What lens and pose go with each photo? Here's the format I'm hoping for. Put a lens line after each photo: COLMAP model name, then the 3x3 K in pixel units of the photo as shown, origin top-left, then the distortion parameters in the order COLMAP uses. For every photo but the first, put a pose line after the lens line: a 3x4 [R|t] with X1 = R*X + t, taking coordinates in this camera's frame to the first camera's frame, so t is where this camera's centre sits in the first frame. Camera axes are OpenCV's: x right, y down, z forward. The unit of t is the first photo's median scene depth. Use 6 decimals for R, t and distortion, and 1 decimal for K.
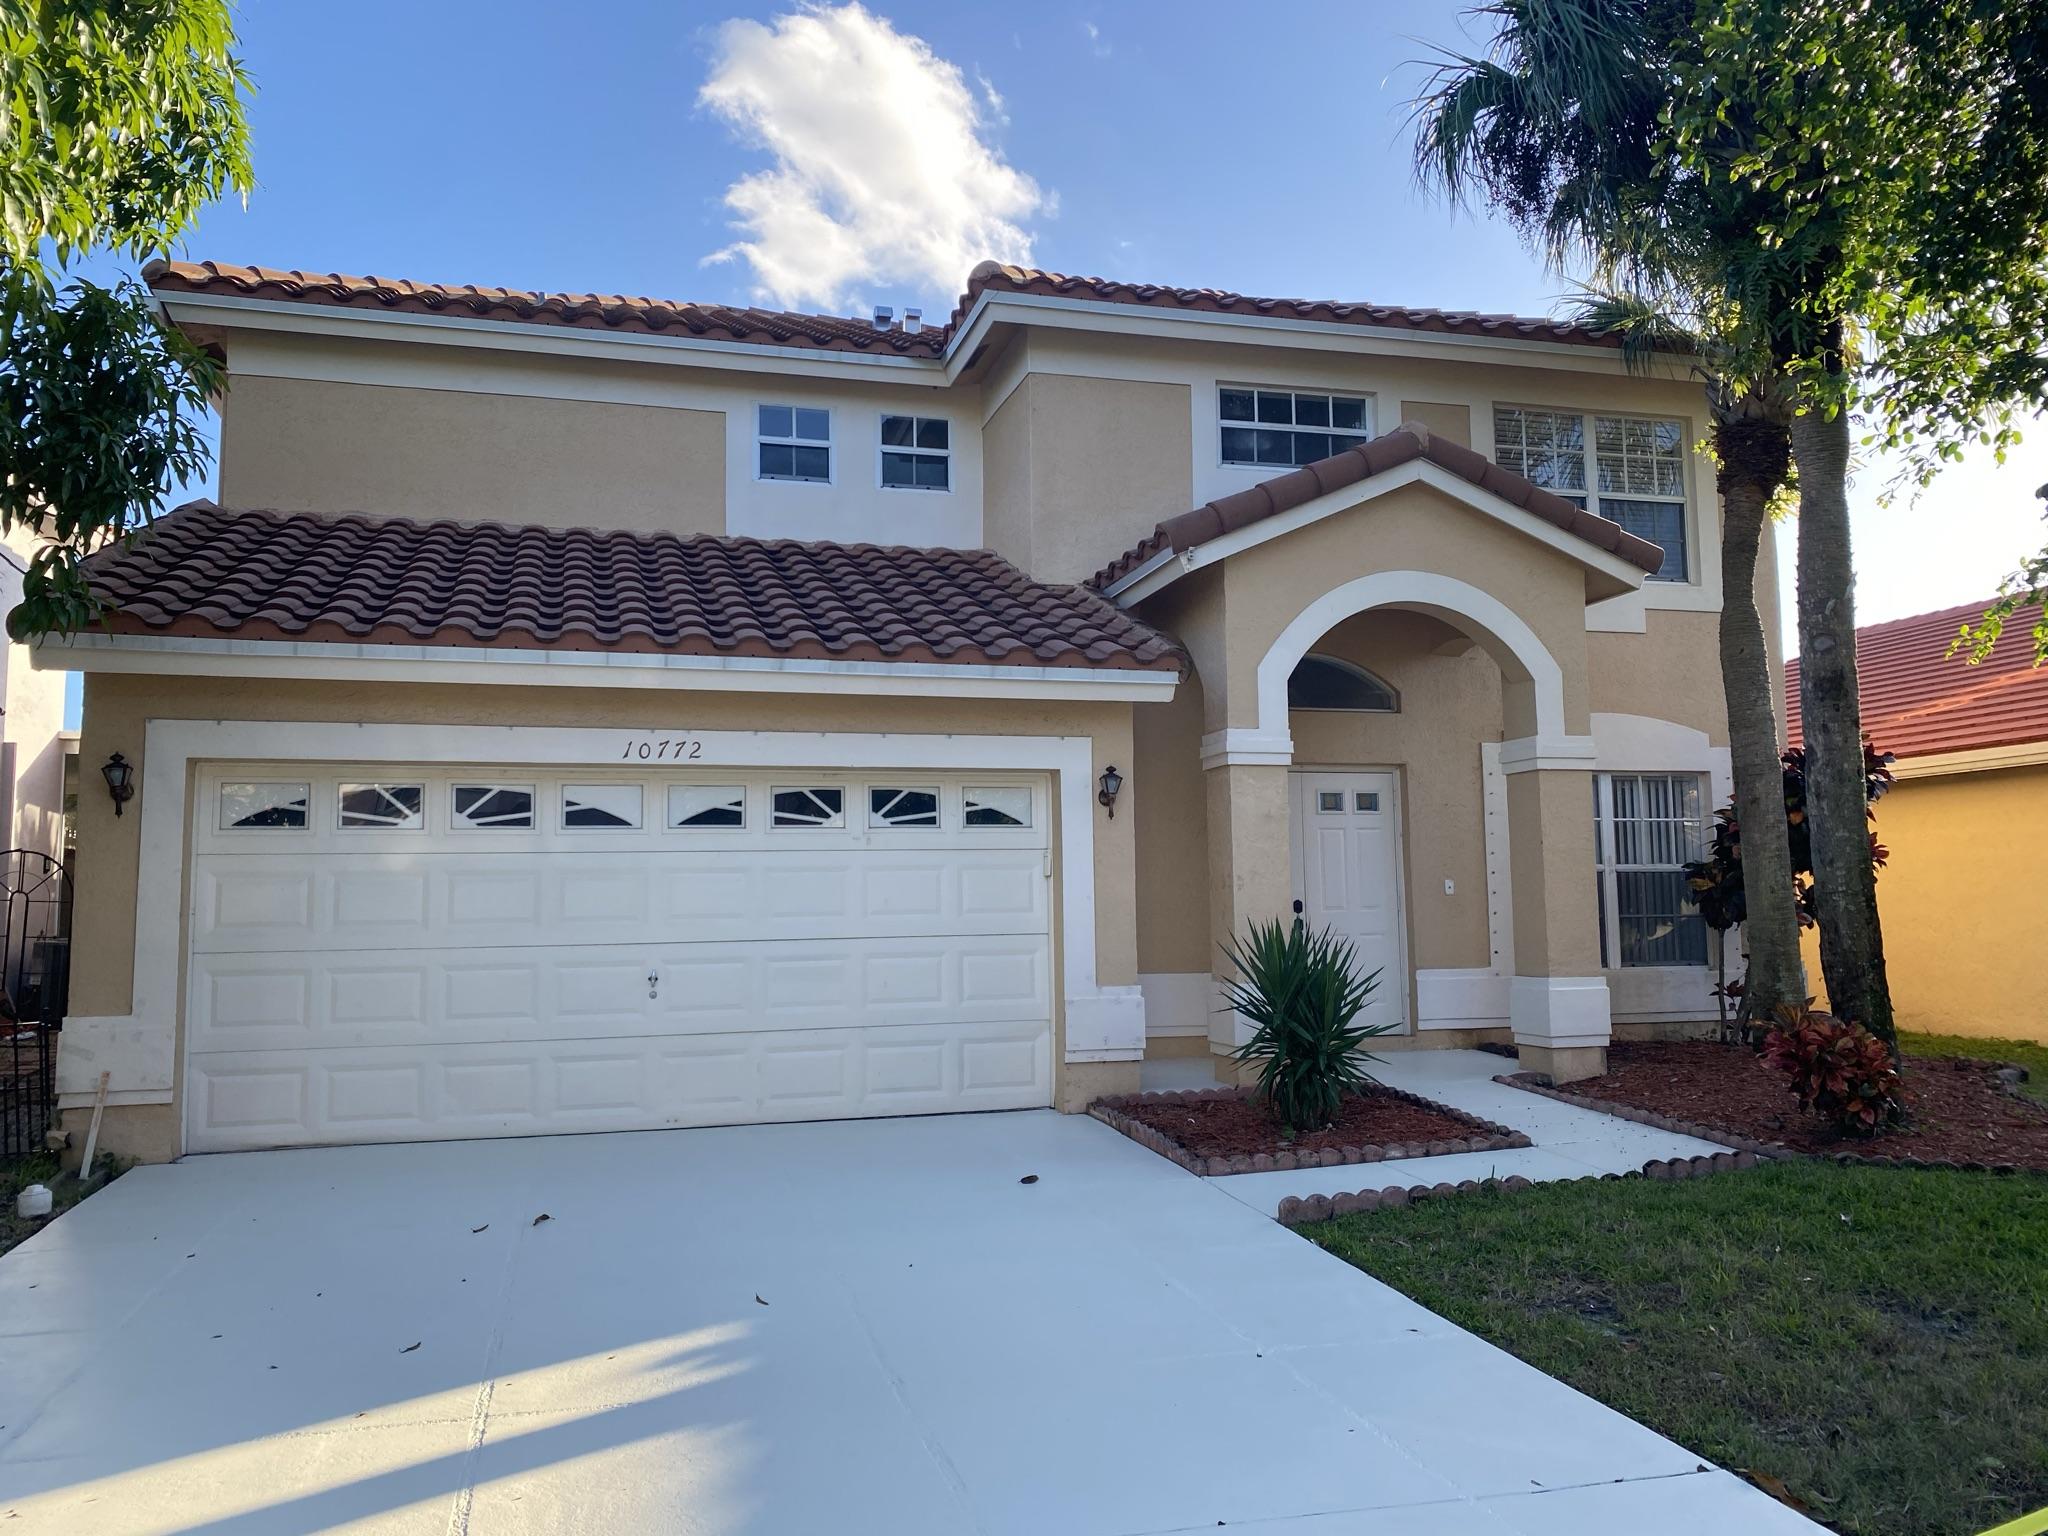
lens RADIAL K [[1565.0, 0, 1024.3], [0, 1565.0, 768.9], [0, 0, 1]] dist [0.042113, -0.049357]
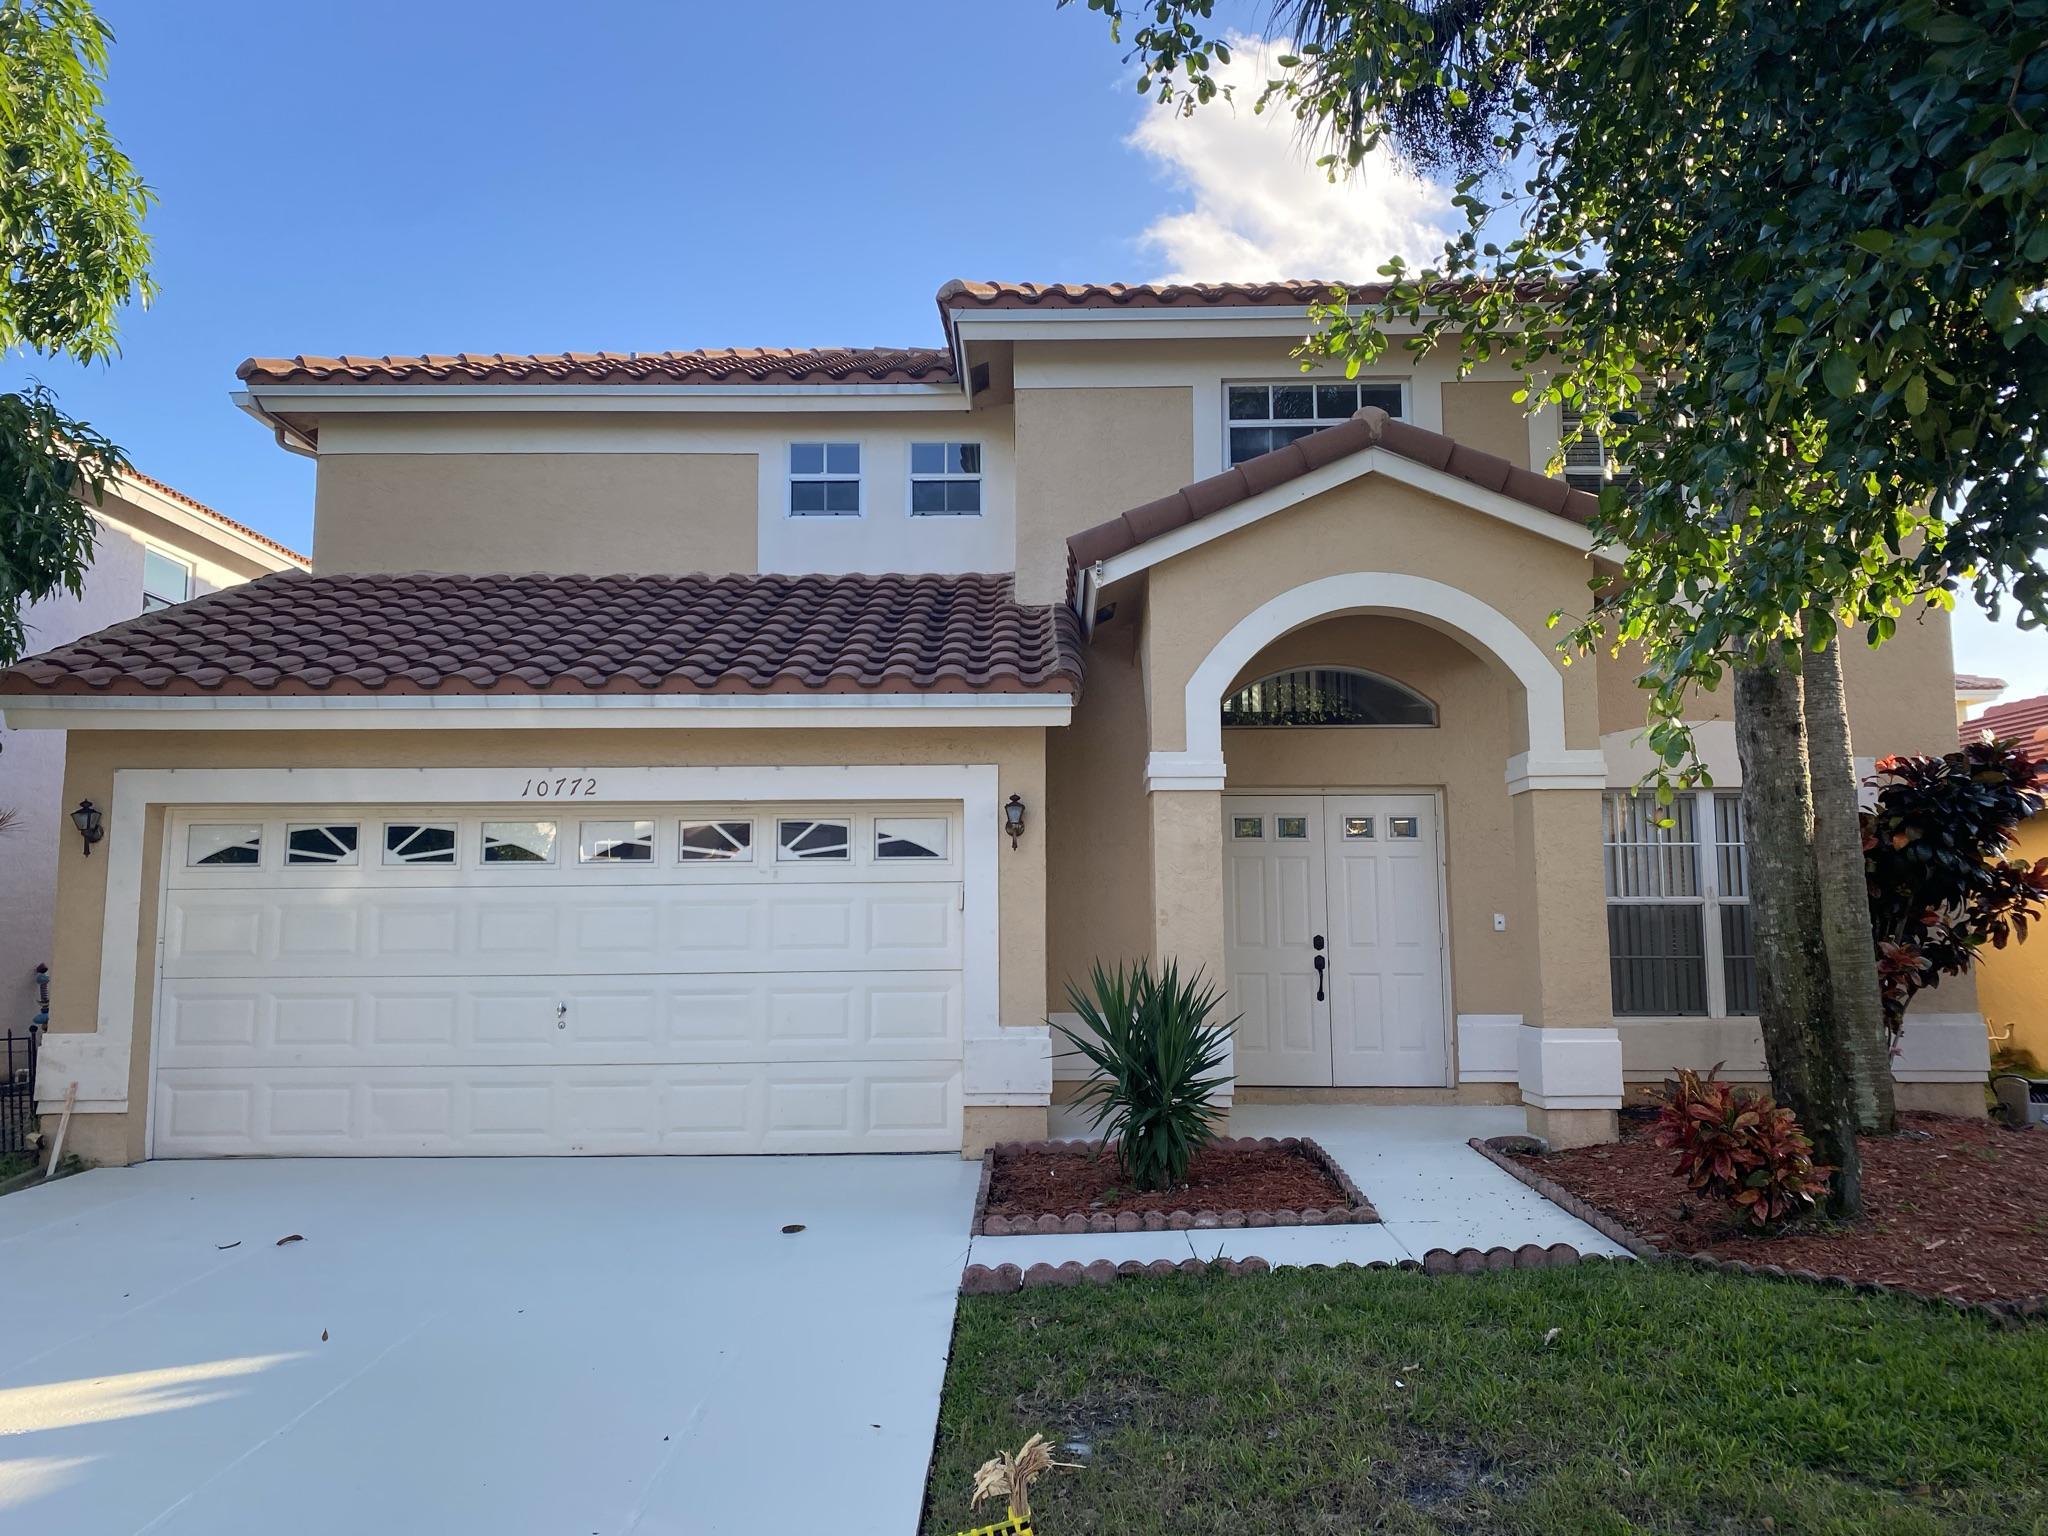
lens RADIAL K [[1565.0, 0, 1026.8], [0, 1565.0, 770.9], [0, 0, 1]] dist [0.042113, -0.049357]
pose [[0.959963, -0.021113, -0.279331, 0.327490], [0.017150, 0.999715, -0.016625, -0.000384], [0.279602, 0.011169, 0.960051, 0.086950]]
